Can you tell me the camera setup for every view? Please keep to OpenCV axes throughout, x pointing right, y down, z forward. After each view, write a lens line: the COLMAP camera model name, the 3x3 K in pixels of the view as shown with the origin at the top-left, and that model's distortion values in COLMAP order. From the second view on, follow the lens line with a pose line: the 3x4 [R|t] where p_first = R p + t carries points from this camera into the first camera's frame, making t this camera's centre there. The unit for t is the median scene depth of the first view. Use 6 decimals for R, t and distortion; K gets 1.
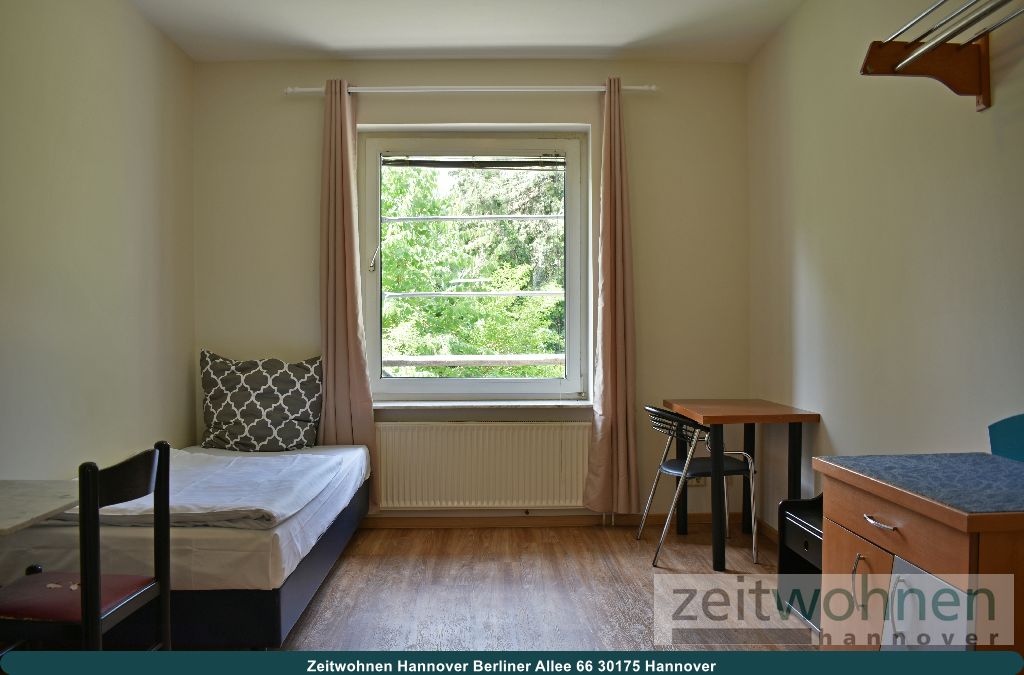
lens RADIAL K [[824.2, 0, 493.9], [0, 824.2, 339.0], [0, 0, 1]] dist [-0.081561, -0.000797]
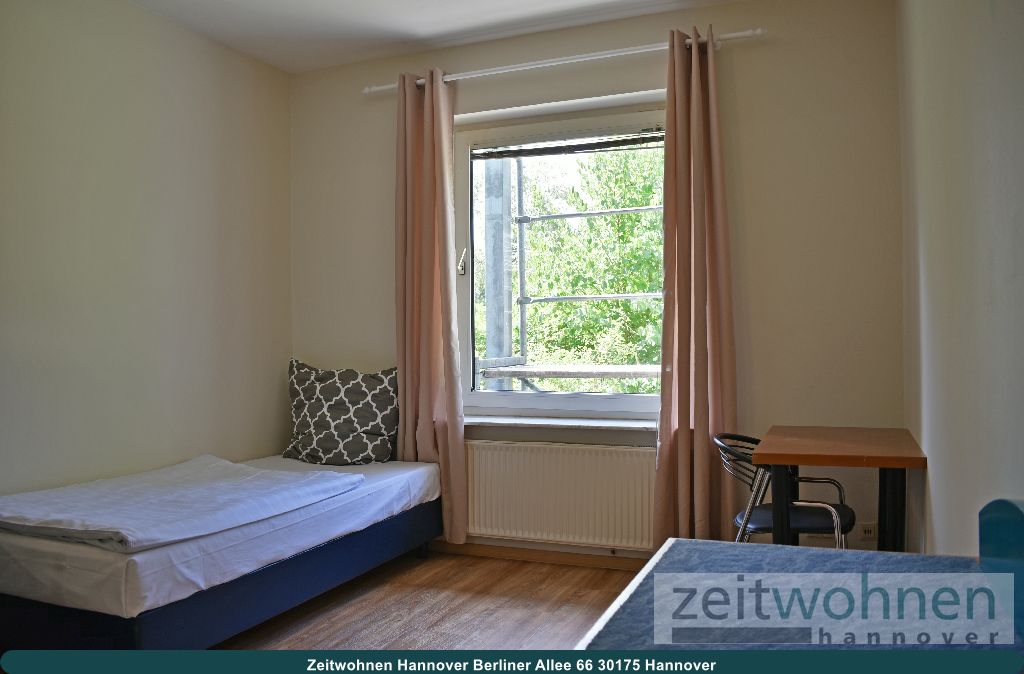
lens RADIAL K [[824.2, 0, 493.9], [0, 824.2, 338.5], [0, 0, 1]] dist [-0.081561, -0.000797]
pose [[0.913593, -0.005700, -0.406591, 0.286920], [0.003482, 0.999975, -0.006195, -0.005460], [0.406616, 0.004244, 0.913589, 0.183821]]
